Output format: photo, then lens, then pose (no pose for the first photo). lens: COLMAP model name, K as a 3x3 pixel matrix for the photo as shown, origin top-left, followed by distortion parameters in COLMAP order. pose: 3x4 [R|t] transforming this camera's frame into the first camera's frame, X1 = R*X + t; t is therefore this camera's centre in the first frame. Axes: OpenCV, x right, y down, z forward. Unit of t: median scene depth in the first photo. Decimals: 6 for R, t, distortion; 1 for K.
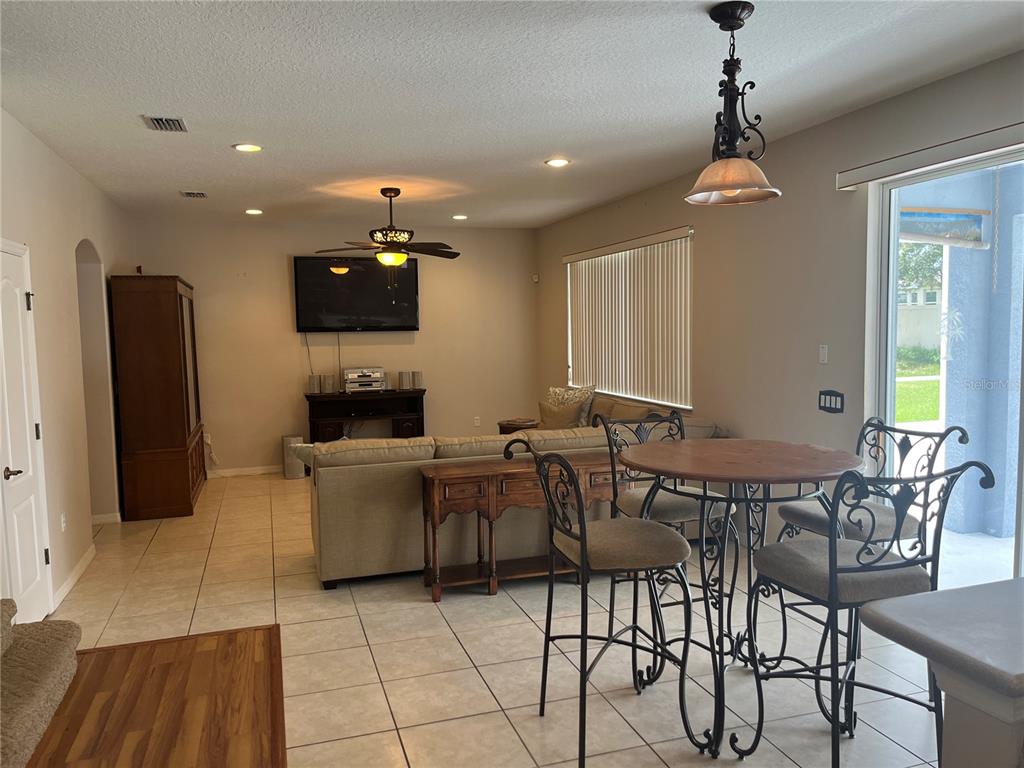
lens RADIAL K [[778.0, 0, 515.5], [0, 778.0, 379.0], [0, 0, 1]] dist [0.083345, -0.110830]
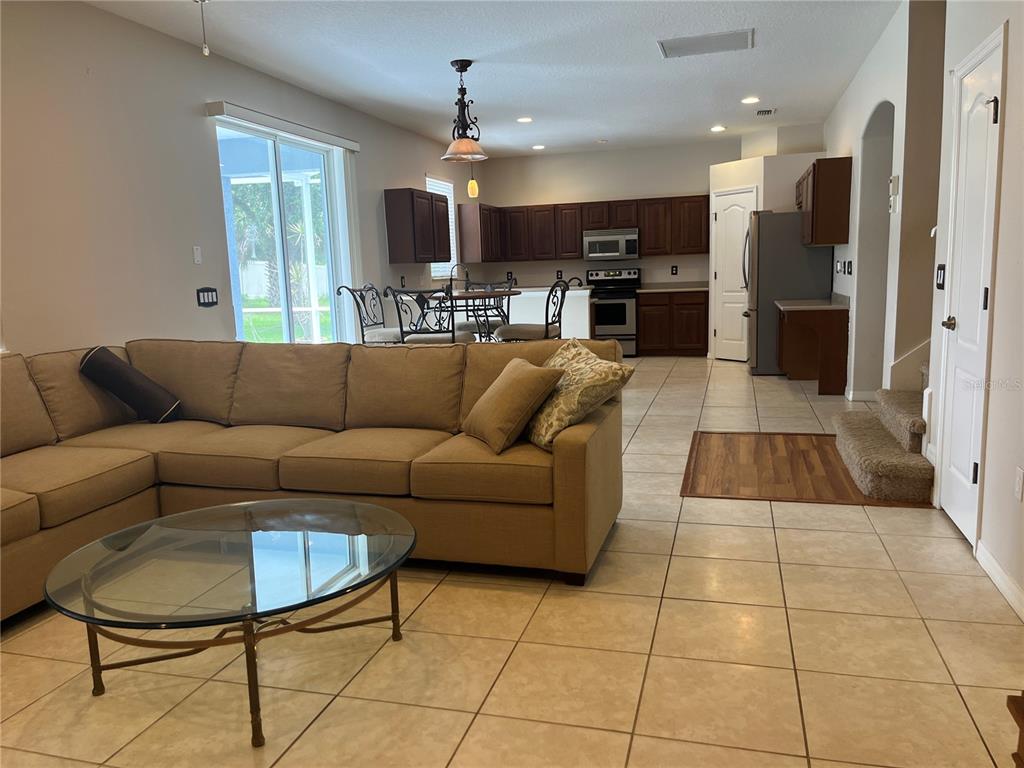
lens RADIAL K [[778.0, 0, 515.5], [0, 778.0, 379.0], [0, 0, 1]] dist [0.083345, -0.110830]
pose [[-0.833934, -0.038991, 0.550485, -0.673901], [0.087075, 0.975709, 0.201021, -0.051137], [-0.544952, 0.215572, -0.810282, 1.907195]]
